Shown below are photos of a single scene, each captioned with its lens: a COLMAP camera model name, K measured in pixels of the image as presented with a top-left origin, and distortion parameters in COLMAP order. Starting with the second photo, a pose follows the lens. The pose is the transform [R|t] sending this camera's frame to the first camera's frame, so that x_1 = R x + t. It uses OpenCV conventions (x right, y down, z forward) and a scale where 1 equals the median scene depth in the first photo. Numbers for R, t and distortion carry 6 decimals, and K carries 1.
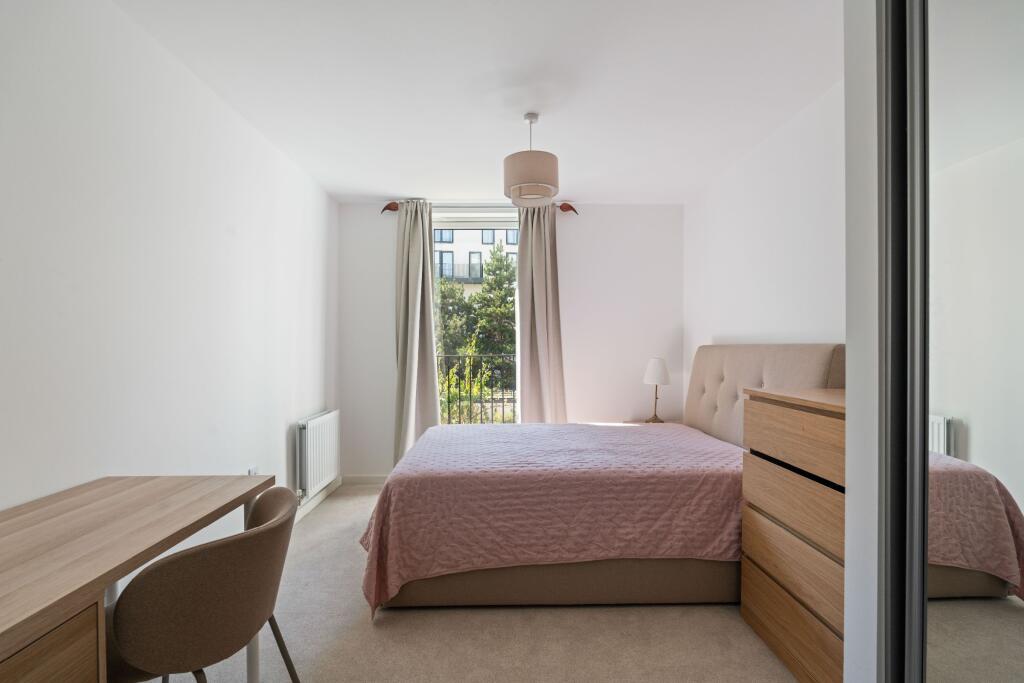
lens RADIAL K [[472.6, 0, 508.6], [0, 472.6, 345.6], [0, 0, 1]] dist [-0.005638, 0.000695]
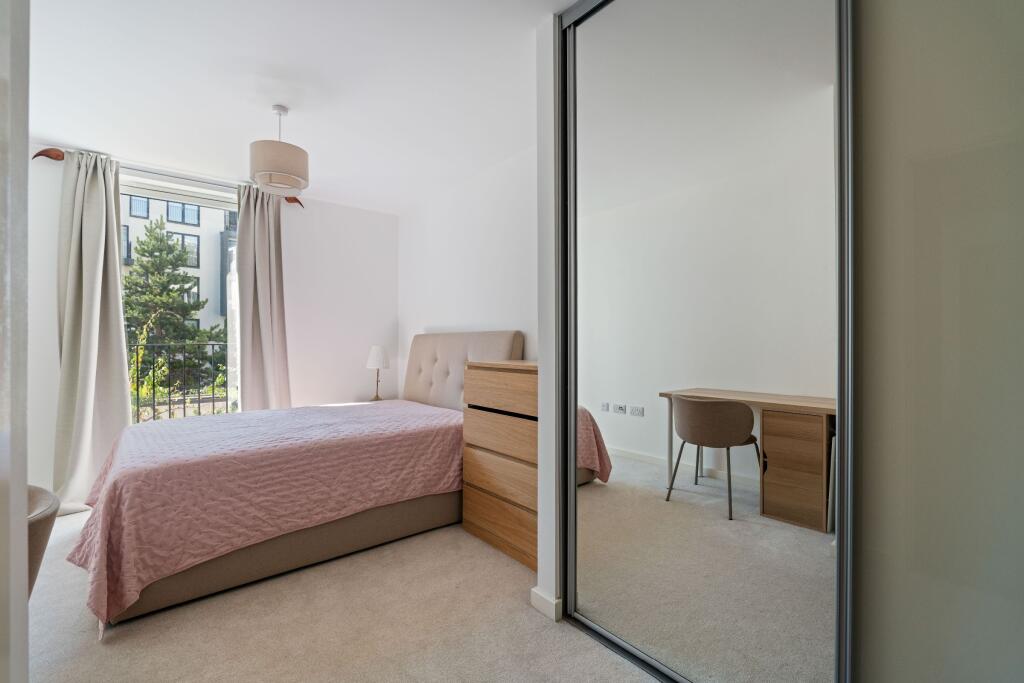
lens RADIAL K [[453.0, 0, 512.2], [0, 453.0, 339.3], [0, 0, 1]] dist [-0.003122, -0.000013]
pose [[0.781572, 0.006438, 0.623781, -0.204974], [0.001029, 0.999932, -0.011609, 0.041729], [-0.623814, 0.009716, 0.781513, -0.108162]]
